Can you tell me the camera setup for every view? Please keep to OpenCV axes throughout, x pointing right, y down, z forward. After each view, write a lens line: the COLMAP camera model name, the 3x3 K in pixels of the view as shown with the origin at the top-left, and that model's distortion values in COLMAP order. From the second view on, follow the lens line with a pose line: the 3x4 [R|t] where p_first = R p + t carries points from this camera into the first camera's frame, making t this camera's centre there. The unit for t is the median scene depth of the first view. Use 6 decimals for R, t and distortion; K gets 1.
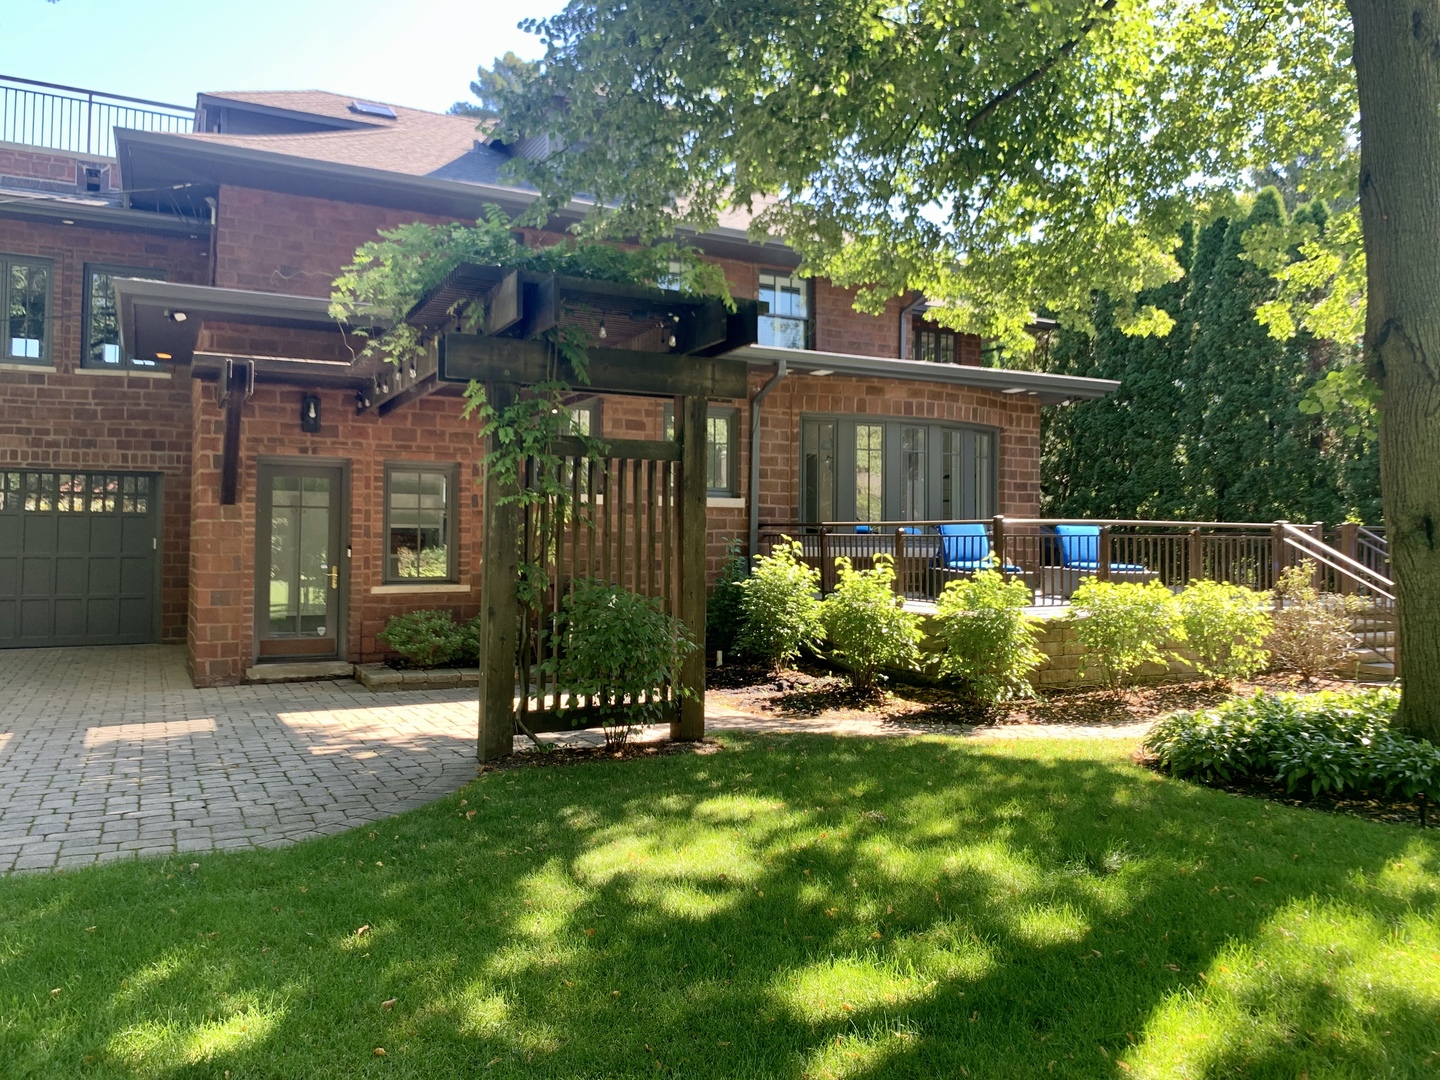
lens RADIAL K [[1093.4, 0, 720.3], [0, 1093.4, 497.0], [0, 0, 1]] dist [0.017887, -0.003090]
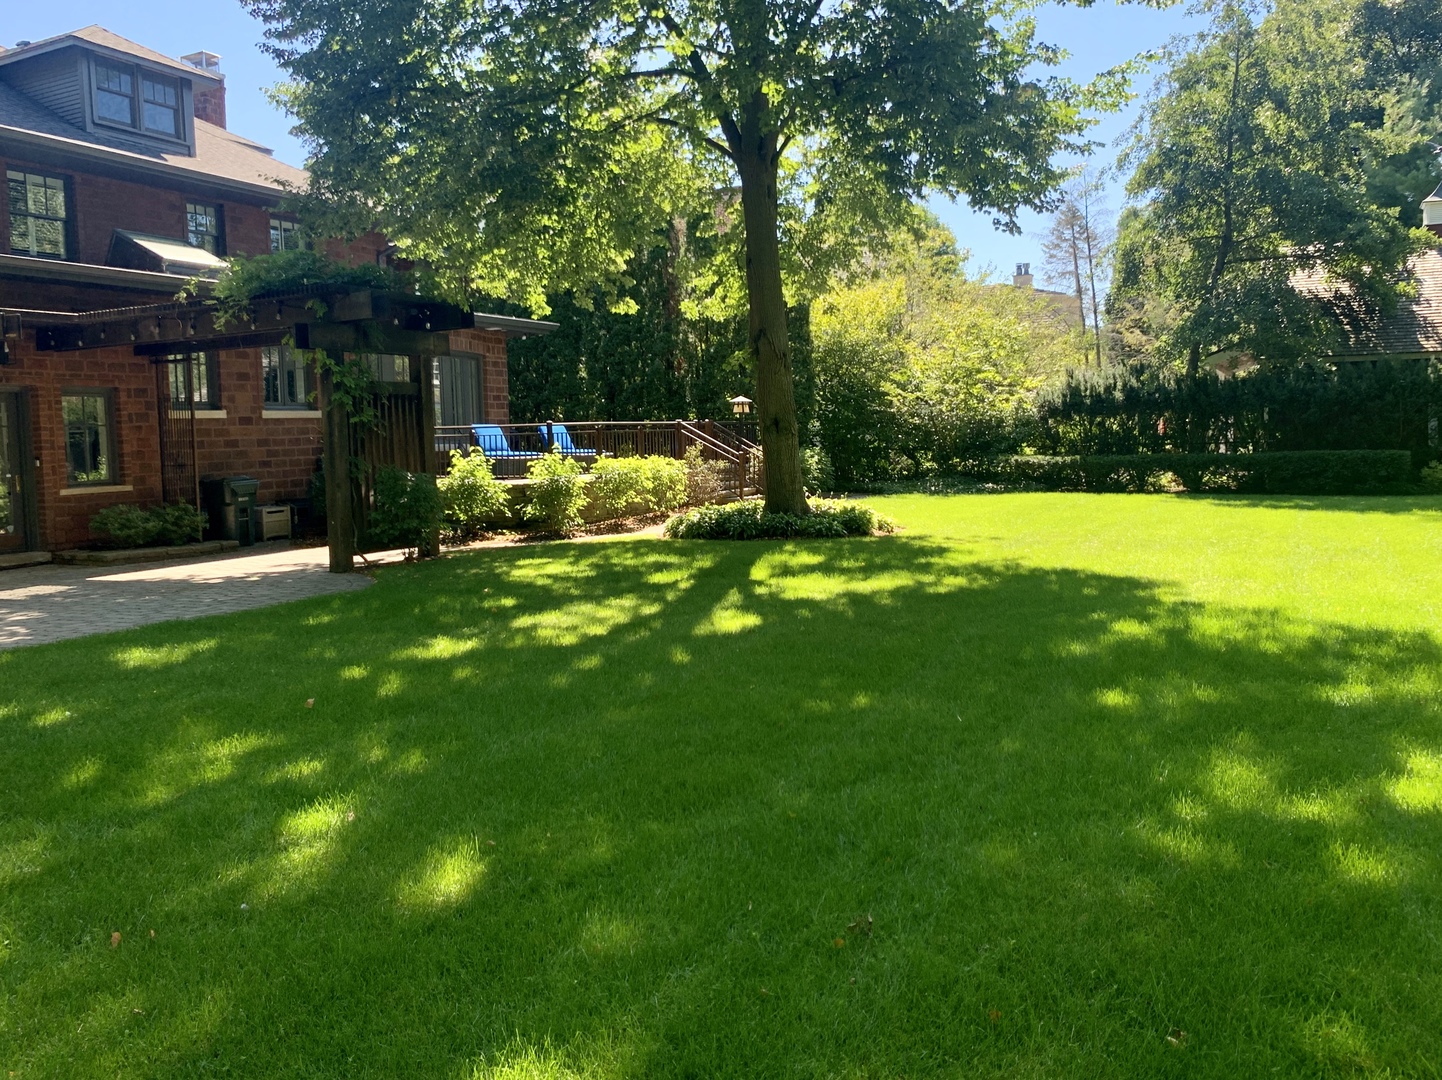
lens RADIAL K [[1095.0, 0, 721.3], [0, 1095.0, 497.0], [0, 0, 1]] dist [0.017887, -0.003090]
pose [[0.823344, -0.062470, 0.564094, -0.443244], [0.009840, 0.995346, 0.095865, -0.023659], [-0.567457, -0.073379, 0.820127, -0.482145]]
